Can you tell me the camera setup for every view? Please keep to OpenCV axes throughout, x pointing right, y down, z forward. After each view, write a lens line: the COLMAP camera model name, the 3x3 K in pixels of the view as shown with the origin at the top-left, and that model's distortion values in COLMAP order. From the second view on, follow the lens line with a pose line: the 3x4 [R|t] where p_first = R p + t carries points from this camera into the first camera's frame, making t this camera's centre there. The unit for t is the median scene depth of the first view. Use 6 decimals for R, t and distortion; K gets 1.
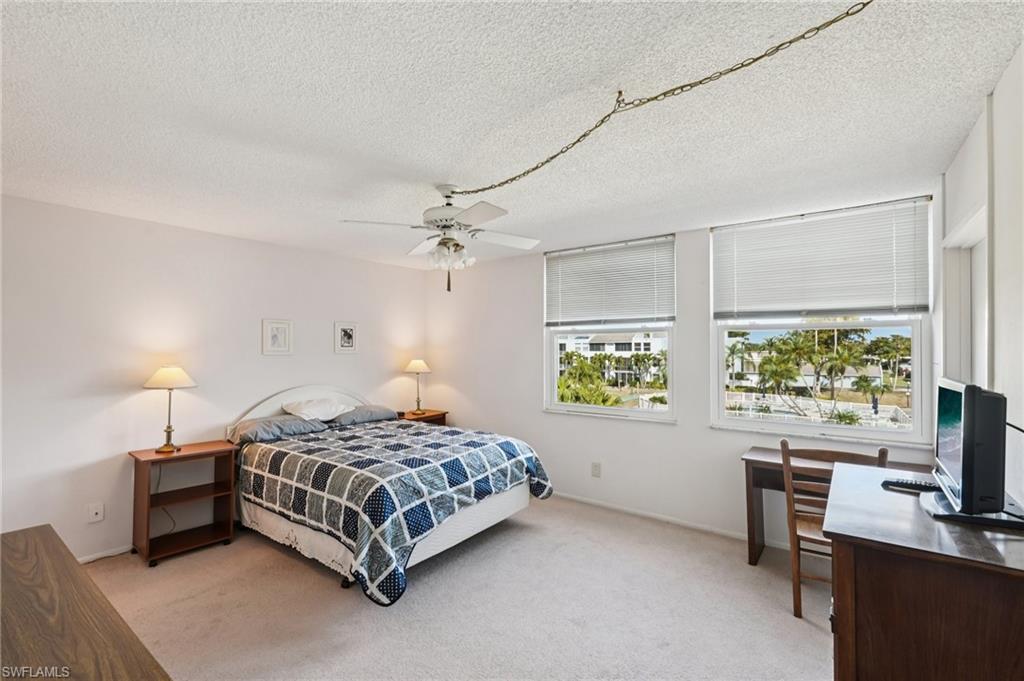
lens RADIAL K [[447.7, 0, 511.3], [0, 447.7, 349.4], [0, 0, 1]] dist [-0.014805, 0.000232]
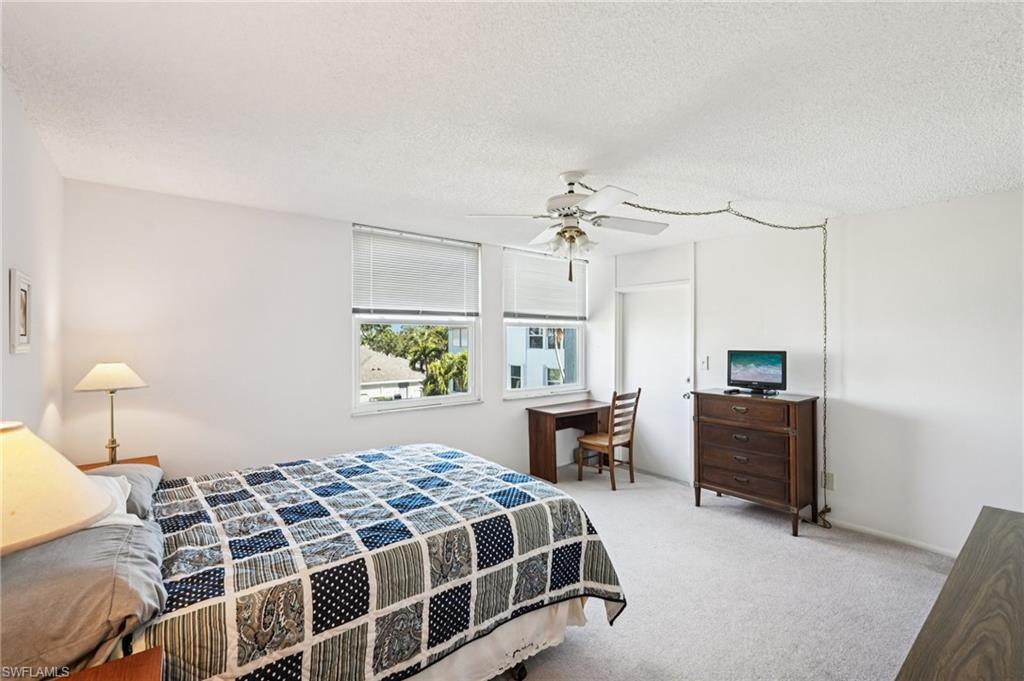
lens RADIAL K [[449.6, 0, 512.0], [0, 449.6, 340.5], [0, 0, 1]] dist [-0.010779, 0.000129]
pose [[0.257160, -0.002400, 0.966366, -0.824506], [0.001087, 0.999997, 0.002194, -0.002746], [-0.966368, 0.000487, 0.257162, 0.643941]]
